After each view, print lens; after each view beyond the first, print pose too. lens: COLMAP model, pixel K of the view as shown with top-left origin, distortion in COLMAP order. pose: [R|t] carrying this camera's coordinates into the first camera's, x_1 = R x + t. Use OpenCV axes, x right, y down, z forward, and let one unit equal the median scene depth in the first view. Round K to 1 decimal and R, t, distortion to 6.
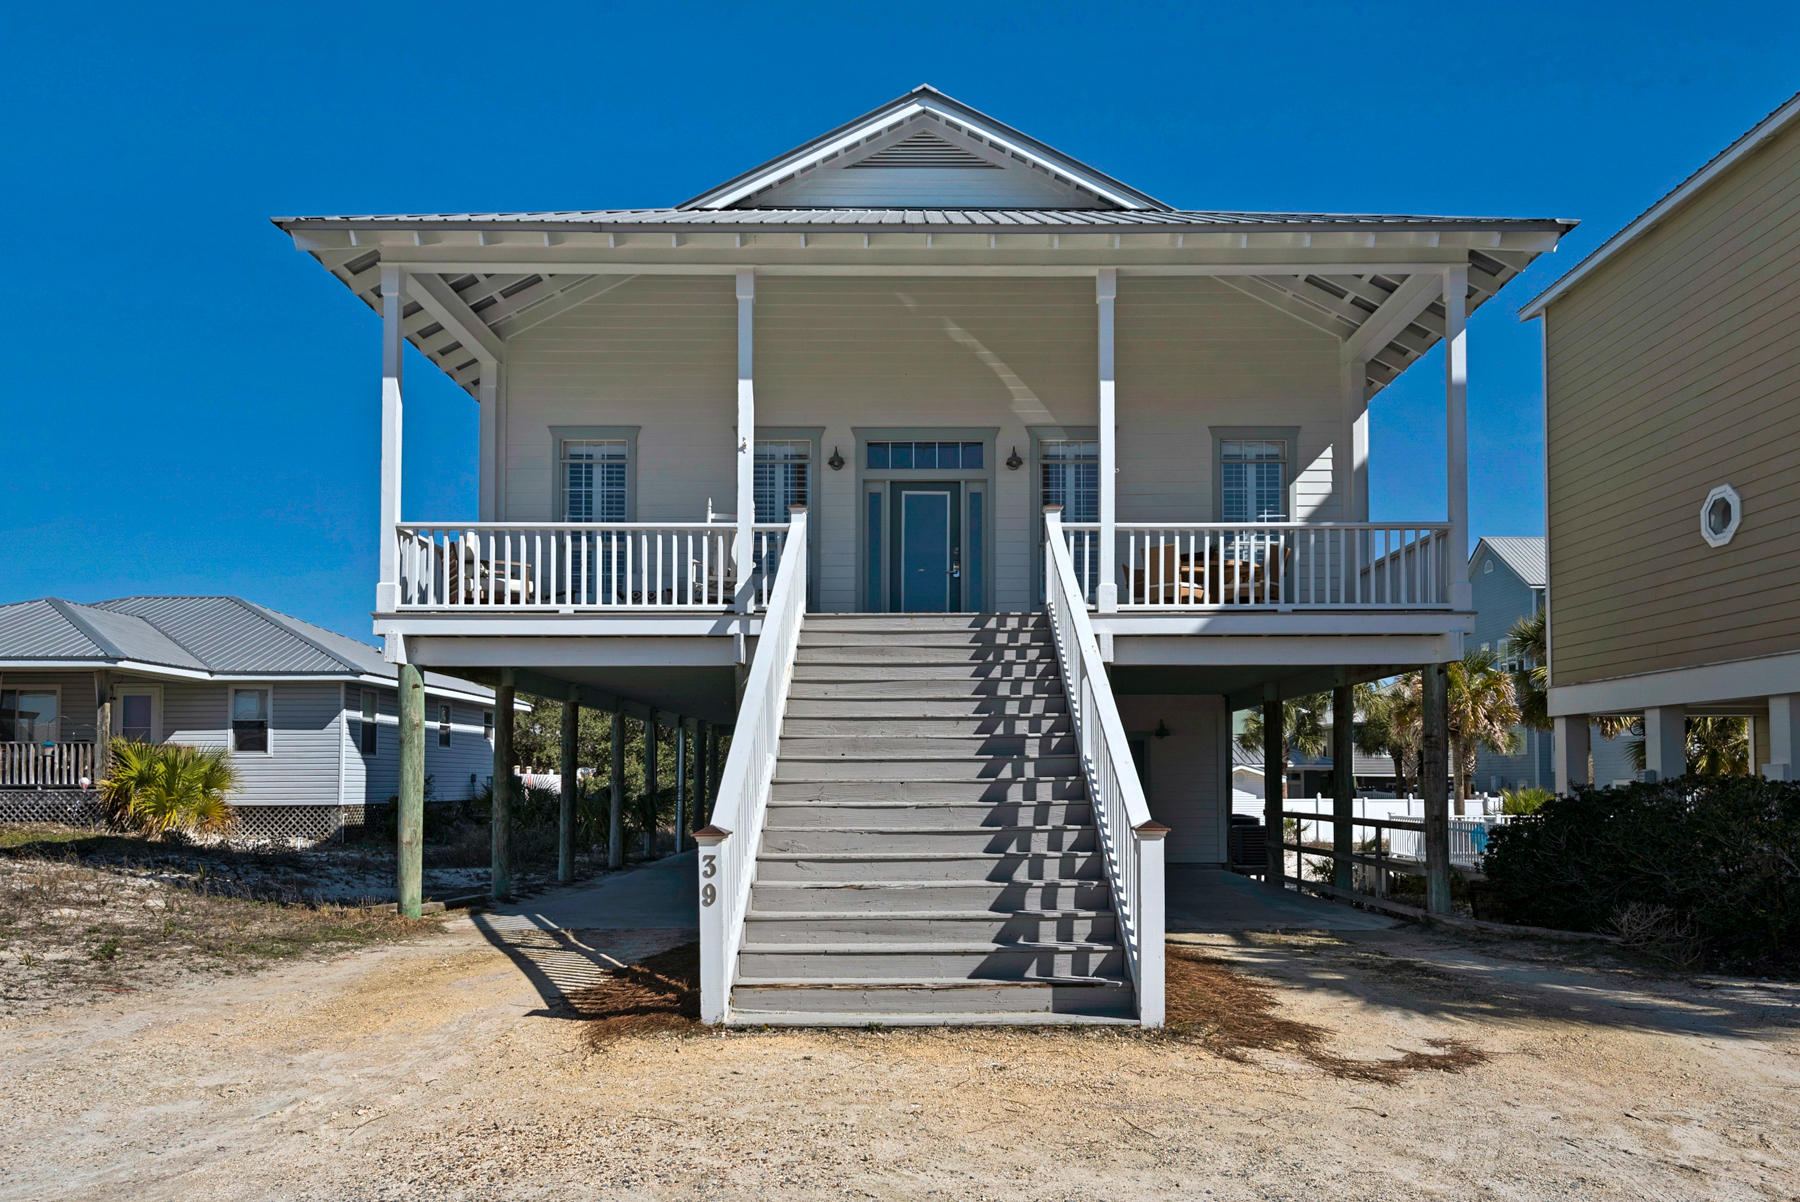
lens RADIAL K [[1086.7, 0, 900.0], [0, 1086.7, 601.0], [0, 0, 1]] dist [0.014346, 0.000332]
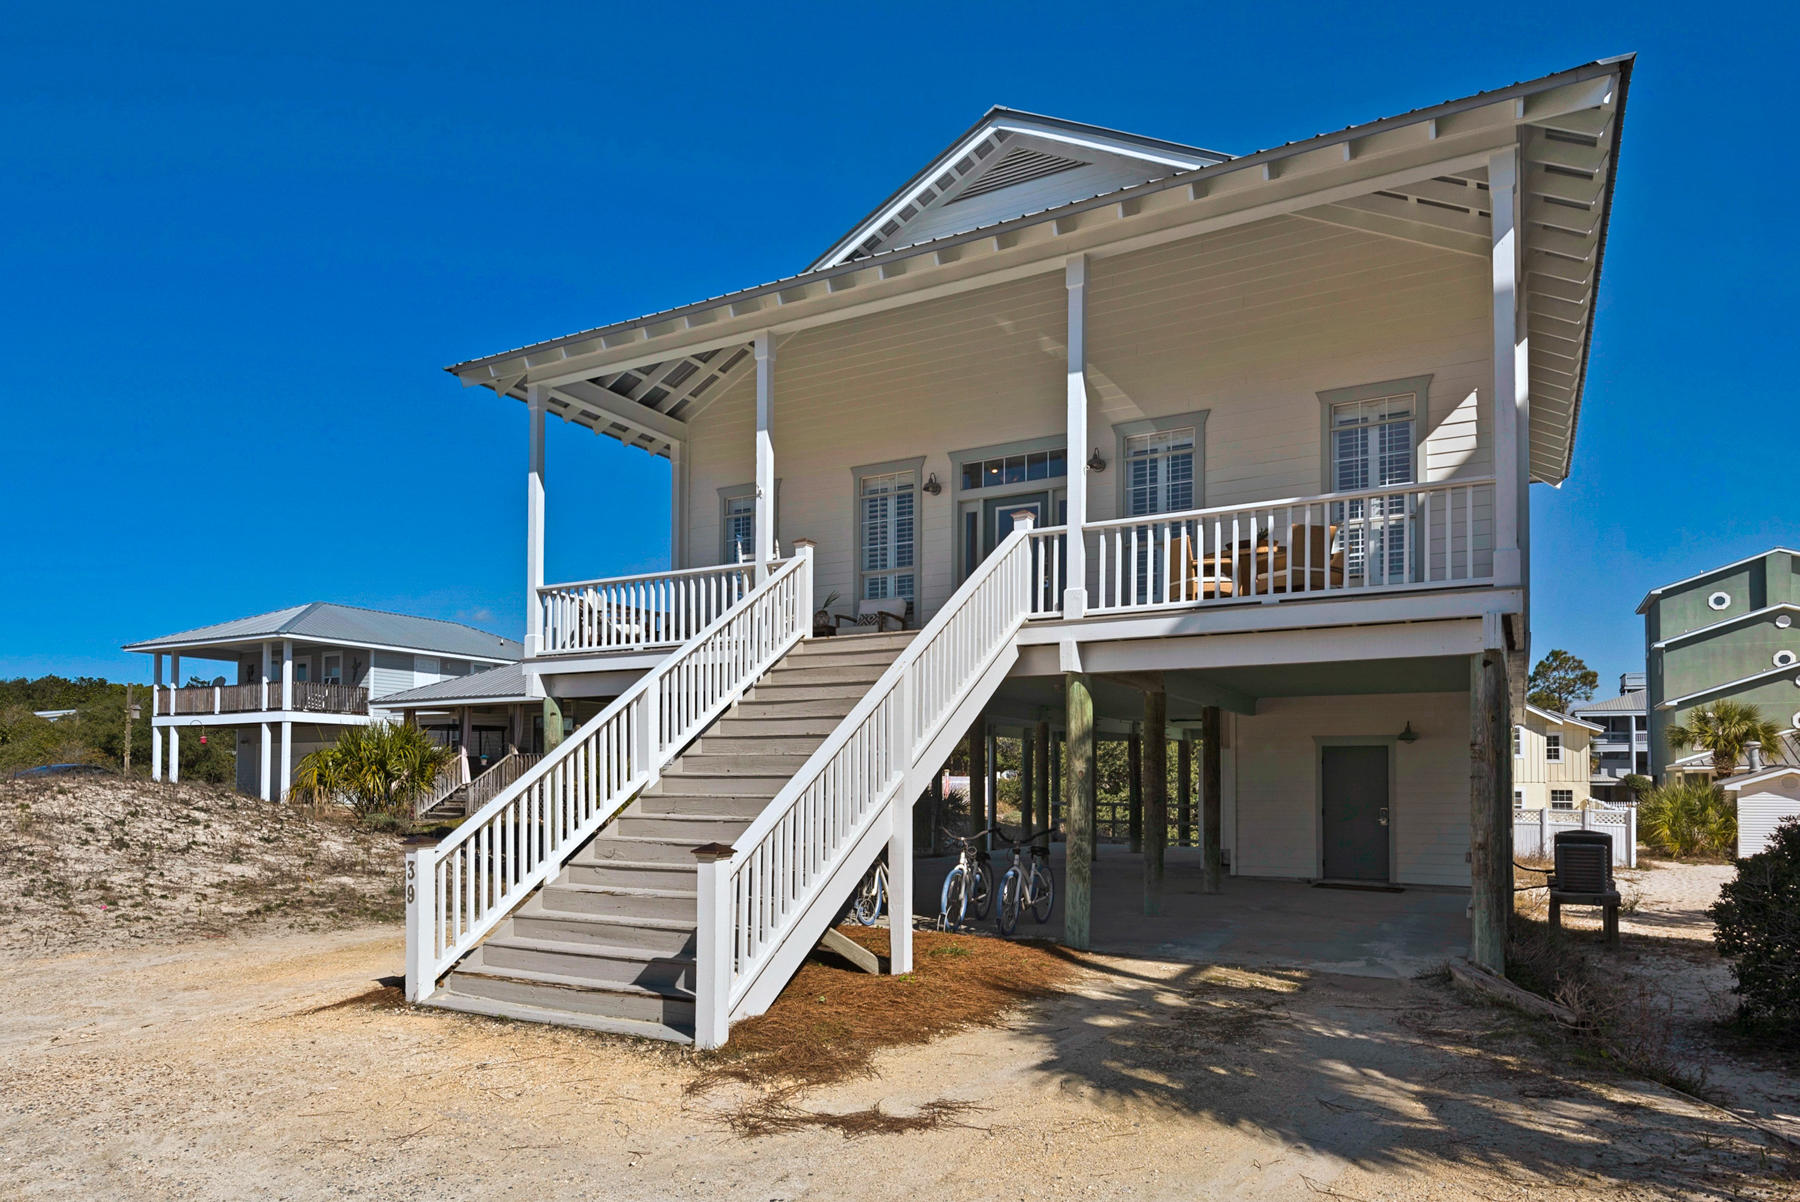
lens RADIAL K [[1013.0, 0, 889.9], [0, 1013.0, 621.3], [0, 0, 1]] dist [0.016443, 0.000473]
pose [[0.885314, -0.067939, -0.460004, 0.443001], [0.071939, 0.997370, -0.008851, 0.009022], [0.459396, -0.025256, 0.887873, 0.132973]]
